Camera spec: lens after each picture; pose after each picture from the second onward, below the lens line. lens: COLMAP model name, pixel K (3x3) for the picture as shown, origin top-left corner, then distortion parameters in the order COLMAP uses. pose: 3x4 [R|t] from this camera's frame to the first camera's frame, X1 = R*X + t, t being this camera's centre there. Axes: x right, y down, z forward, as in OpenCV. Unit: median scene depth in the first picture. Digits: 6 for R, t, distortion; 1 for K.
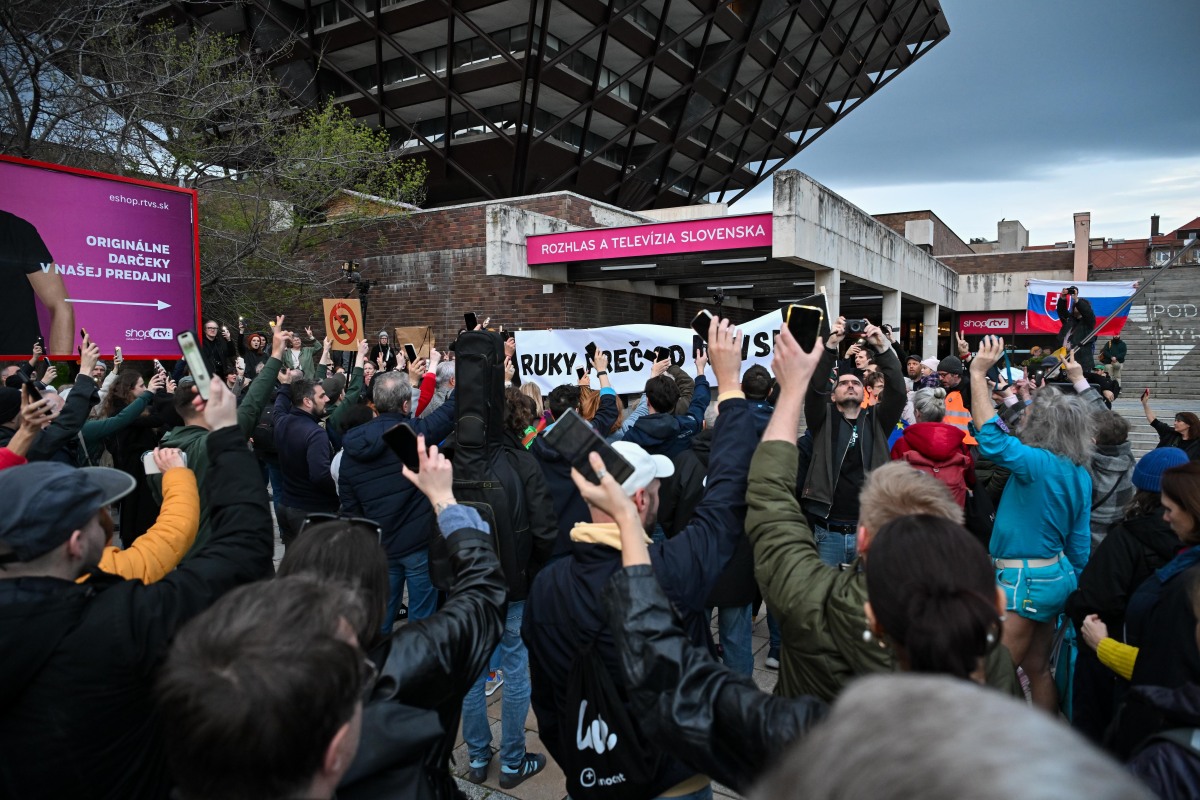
lens RADIAL K [[798.2, 0, 592.5], [0, 798.2, 399.1], [0, 0, 1]] dist [-0.007179, -0.000330]
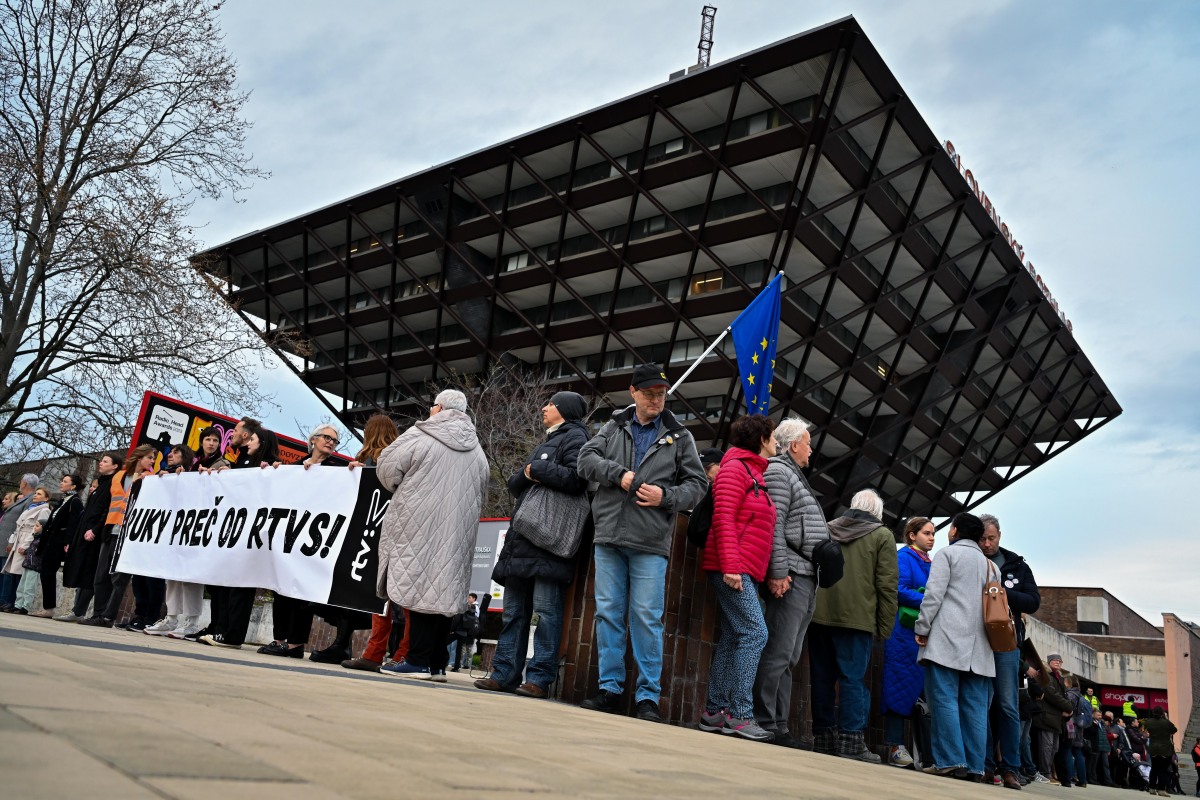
lens RADIAL K [[957.5, 0, 593.7], [0, 957.5, 394.3], [0, 0, 1]] dist [0.009270, -0.009403]
pose [[0.986588, 0.083226, -0.140420, -0.185892], [-0.128511, 0.926445, -0.353816, 0.149564], [0.100645, 0.367116, 0.924714, -0.889744]]
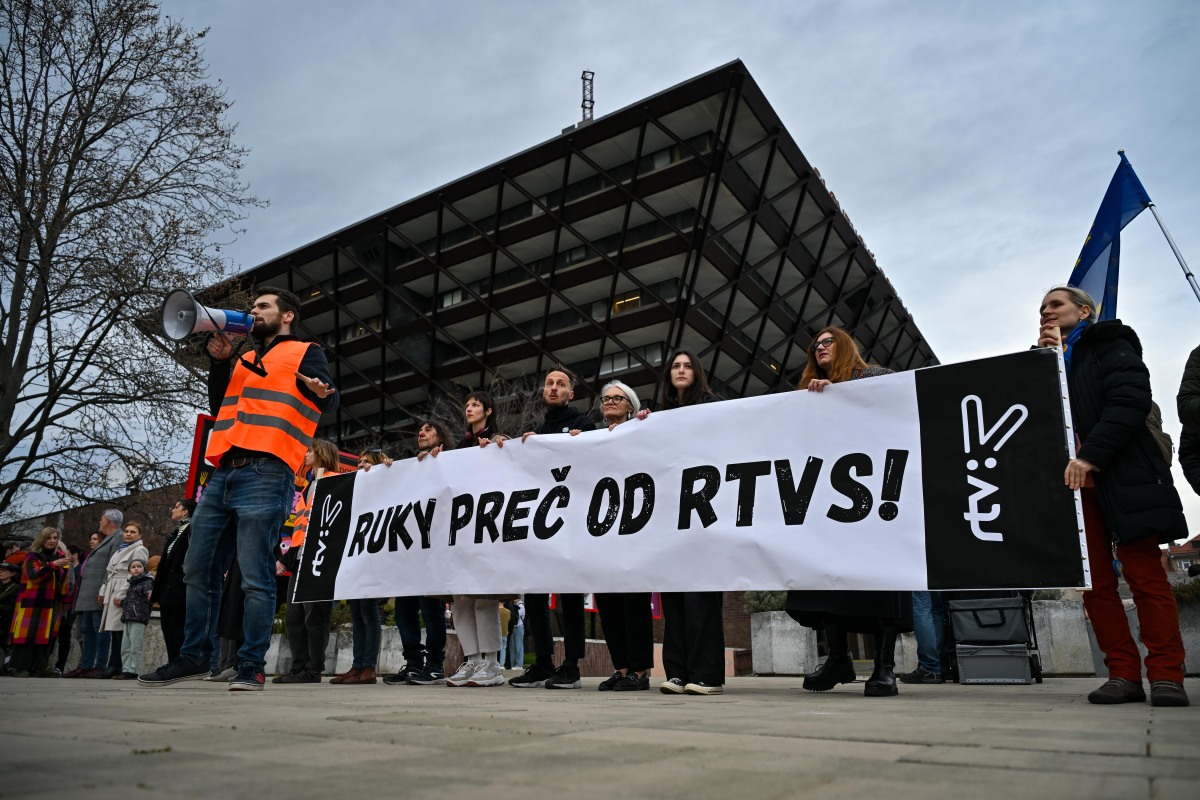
lens RADIAL K [[815.1, 0, 600.0], [0, 815.1, 400.0], [0, 0, 1]] dist [0.000583, 0.003178]
pose [[0.999876, -0.012426, -0.009636, -0.387990], [0.007849, 0.925408, -0.378891, 0.139110], [0.013625, 0.378769, 0.925391, -0.742204]]
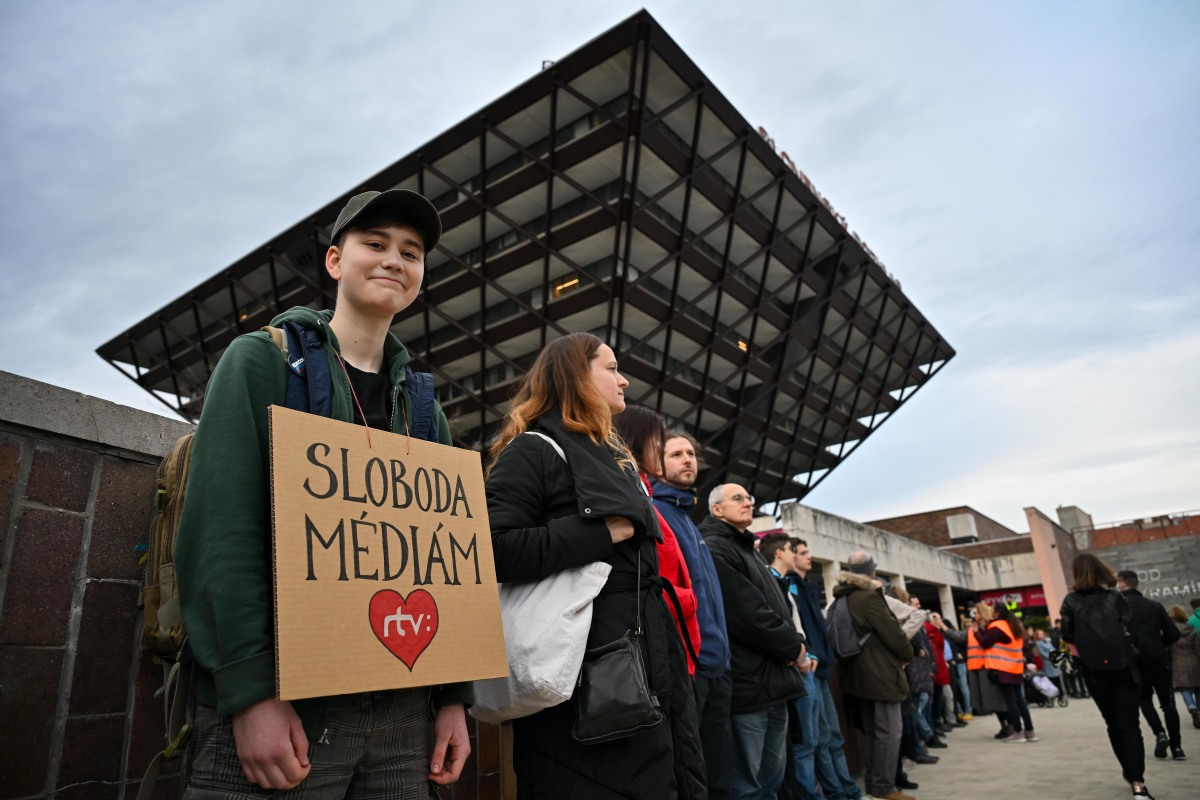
lens RADIAL K [[798.2, 0, 592.5], [0, 798.2, 399.1], [0, 0, 1]] dist [-0.007179, -0.000330]
pose [[0.993797, -0.086340, -0.070099, -0.012458], [0.052970, 0.921696, -0.384278, 0.089392], [0.097789, 0.378181, 0.920552, -0.446835]]
